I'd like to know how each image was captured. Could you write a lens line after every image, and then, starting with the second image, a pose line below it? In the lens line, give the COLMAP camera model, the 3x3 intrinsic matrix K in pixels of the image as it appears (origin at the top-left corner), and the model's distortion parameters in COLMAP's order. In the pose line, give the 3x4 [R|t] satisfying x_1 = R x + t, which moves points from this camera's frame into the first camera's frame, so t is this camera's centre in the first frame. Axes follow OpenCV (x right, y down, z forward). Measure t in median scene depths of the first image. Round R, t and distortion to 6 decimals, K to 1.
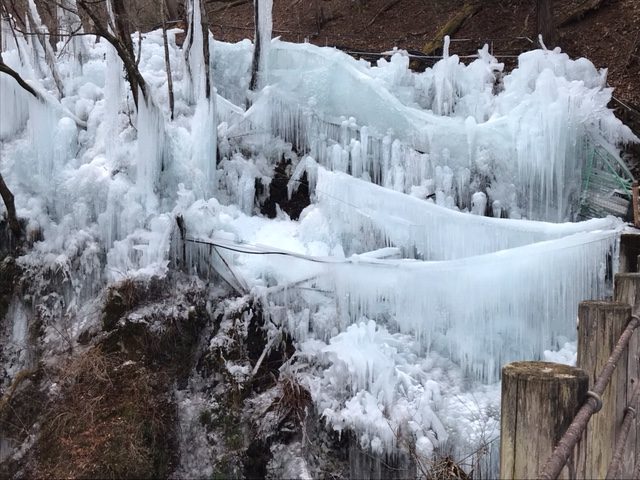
lens RADIAL K [[725.7, 0, 318.3], [0, 725.7, 235.1], [0, 0, 1]] dist [0.054680, 0.000000]
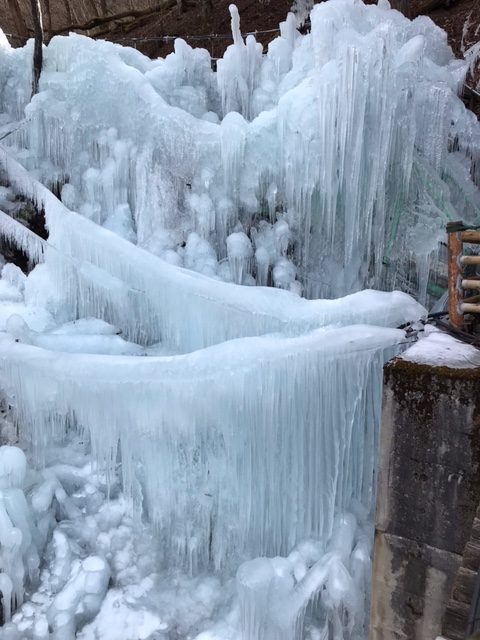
lens RADIAL K [[522.0, 0, 244.4], [0, 522.0, 319.2], [0, 0, 1]] dist [0.038099, -0.032901]
pose [[0.994826, 0.027787, -0.097722, 0.249774], [-0.017829, 0.994693, 0.101335, -0.030196], [0.100019, -0.099068, 0.990041, 0.497409]]
